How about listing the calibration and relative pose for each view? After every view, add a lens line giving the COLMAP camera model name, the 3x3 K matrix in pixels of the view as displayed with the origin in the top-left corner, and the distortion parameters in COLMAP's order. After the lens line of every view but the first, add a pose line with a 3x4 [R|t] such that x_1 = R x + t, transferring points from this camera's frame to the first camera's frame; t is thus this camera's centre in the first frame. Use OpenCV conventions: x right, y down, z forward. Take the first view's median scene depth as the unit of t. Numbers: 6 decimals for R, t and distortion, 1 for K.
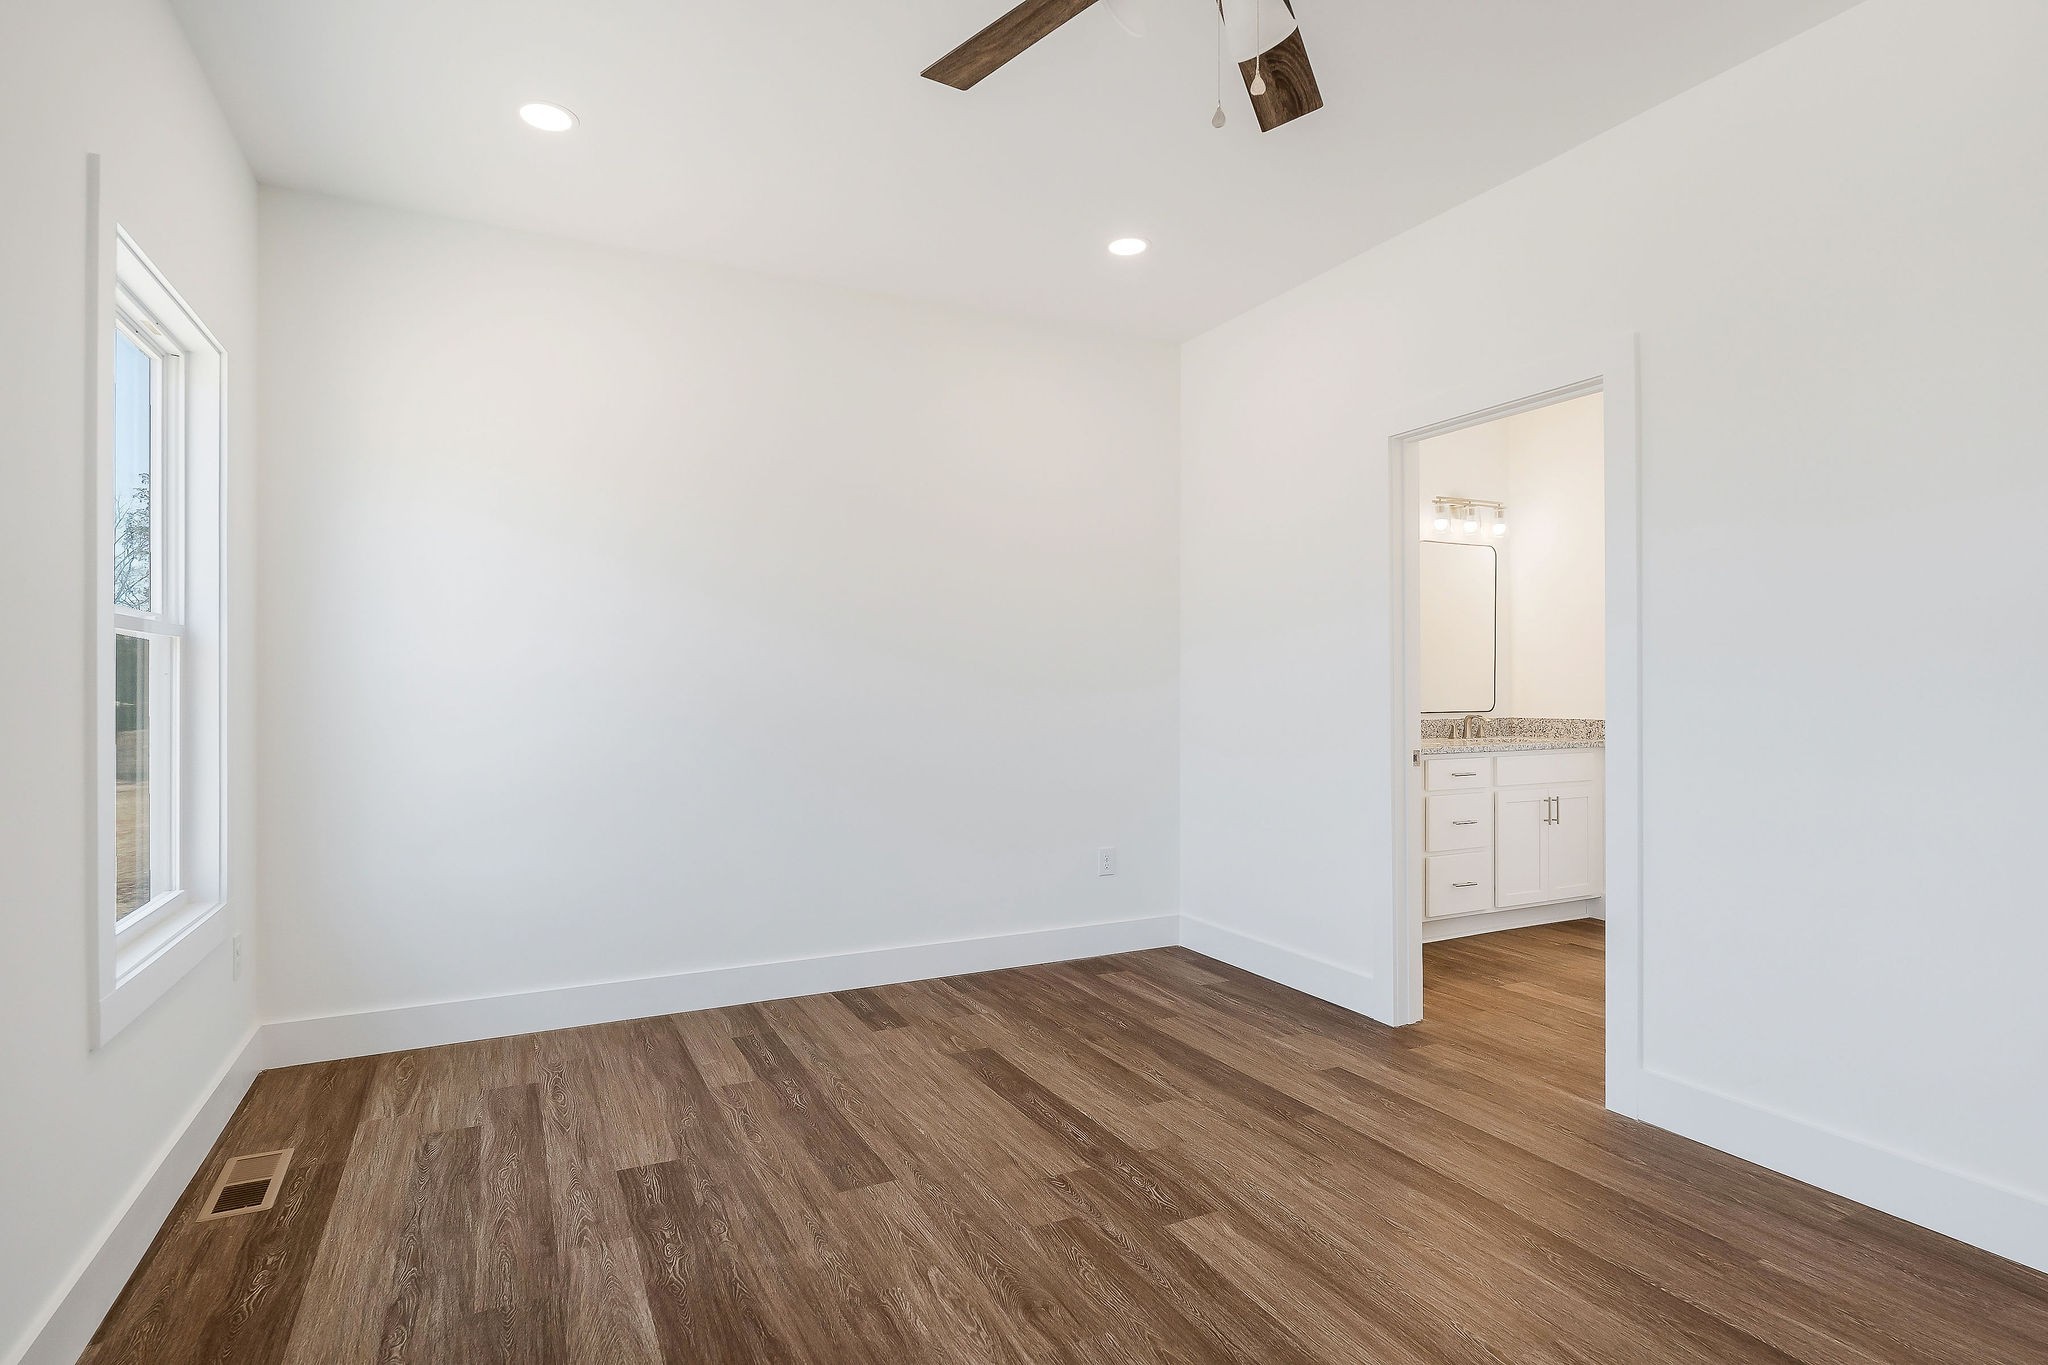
lens RADIAL K [[1041.5, 0, 1024.0], [0, 1041.5, 682.5], [0, 0, 1]] dist [-0.000252, -0.000146]
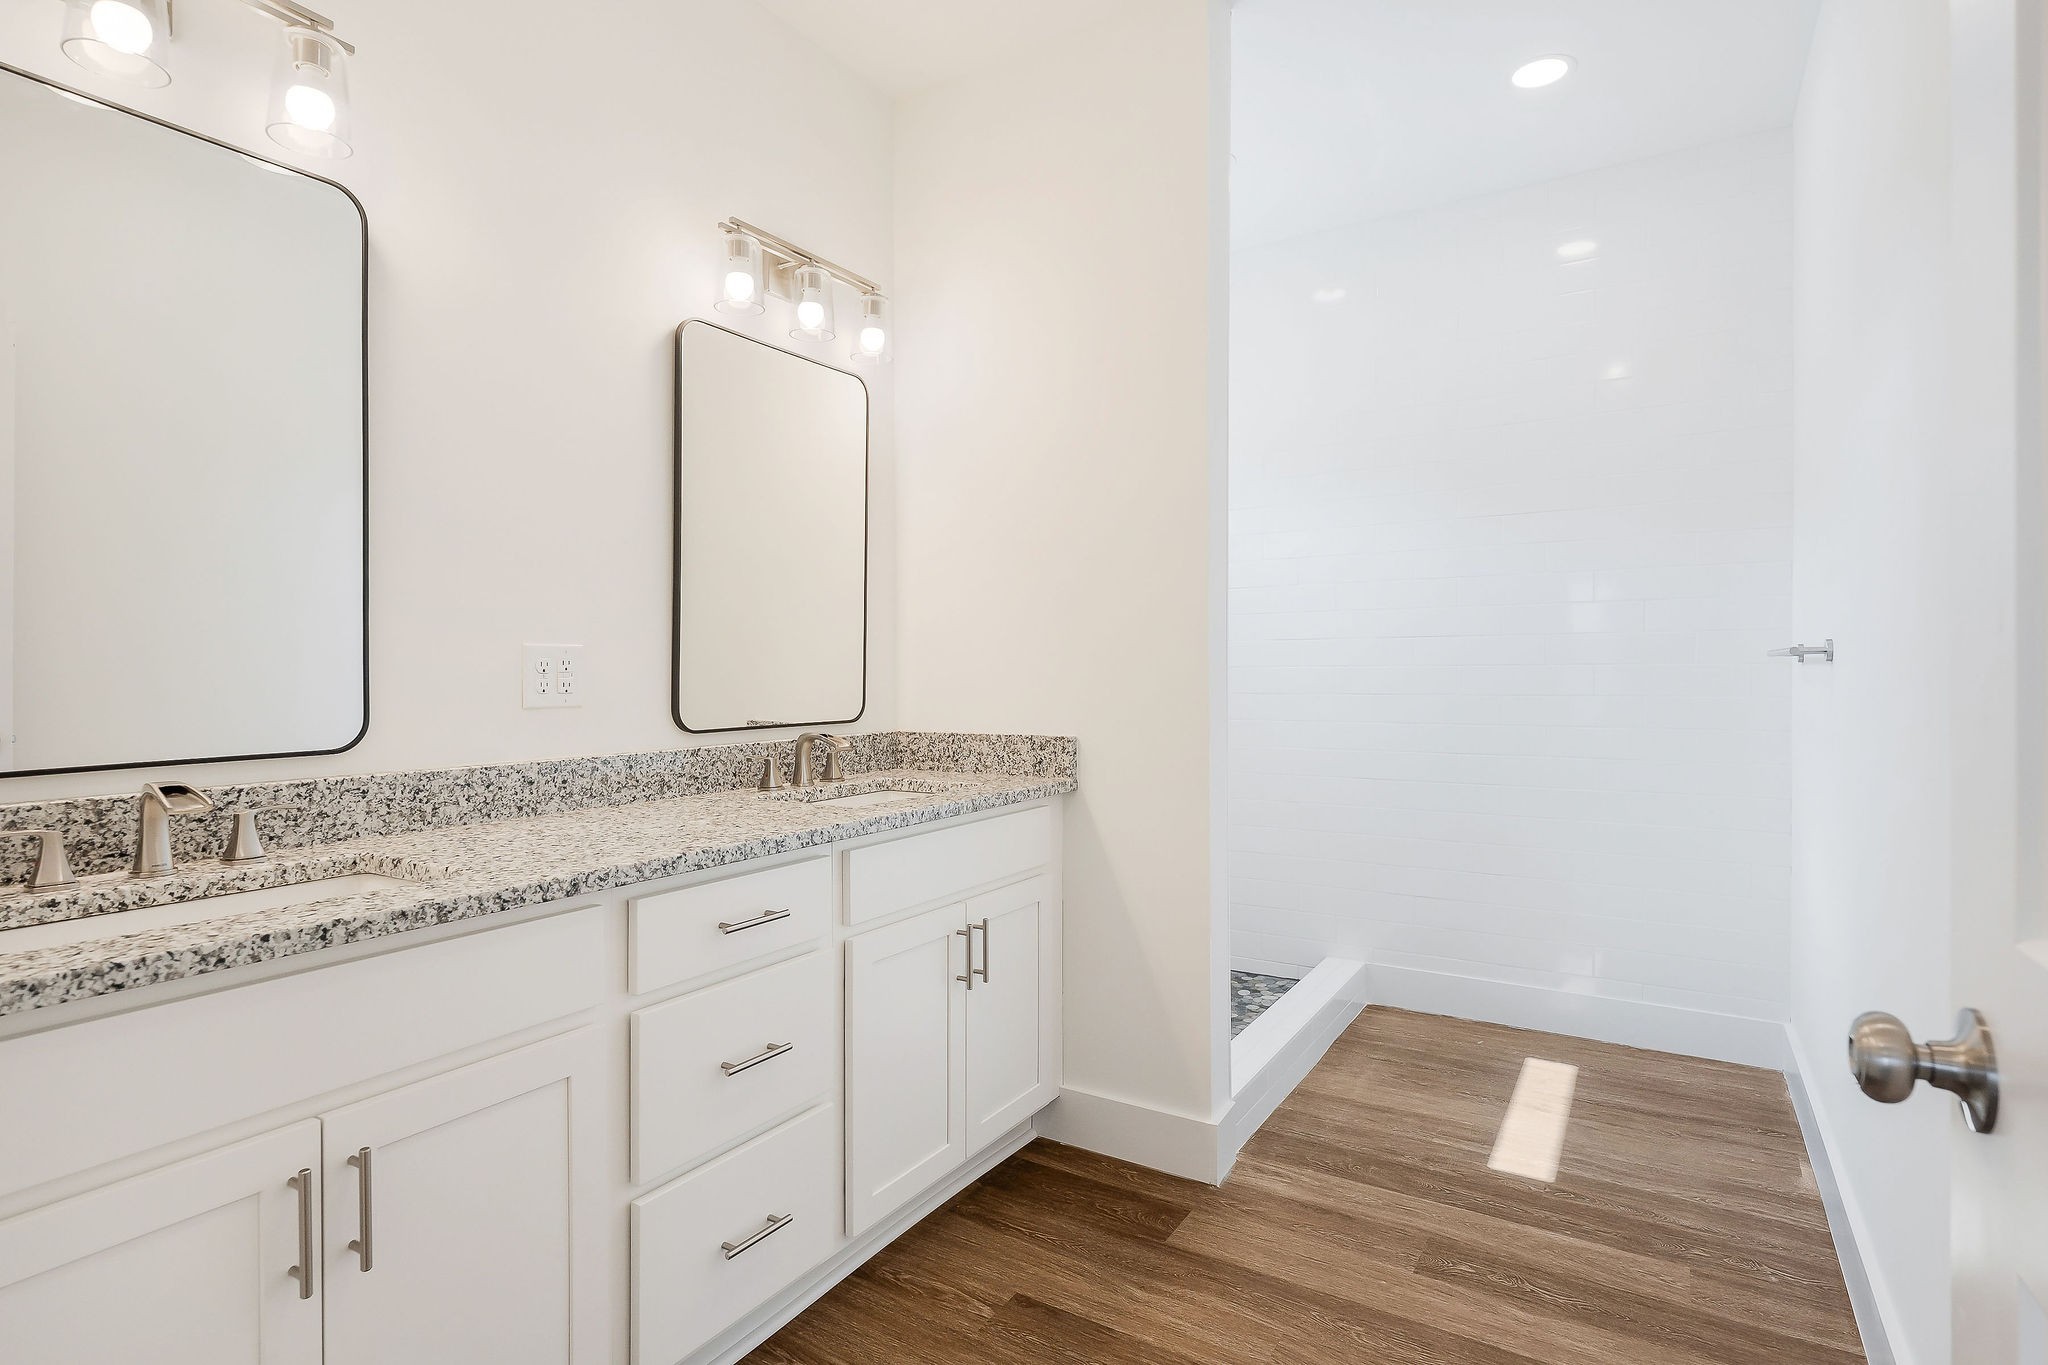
lens RADIAL K [[971.7, 0, 1026.7], [0, 971.7, 670.8], [0, 0, 1]] dist [0.000183, -0.000105]
pose [[0.854946, 0.001209, 0.518716, 0.294589], [-0.003055, 0.999992, 0.002705, 0.003610], [-0.518708, -0.003897, 0.854942, 0.599946]]
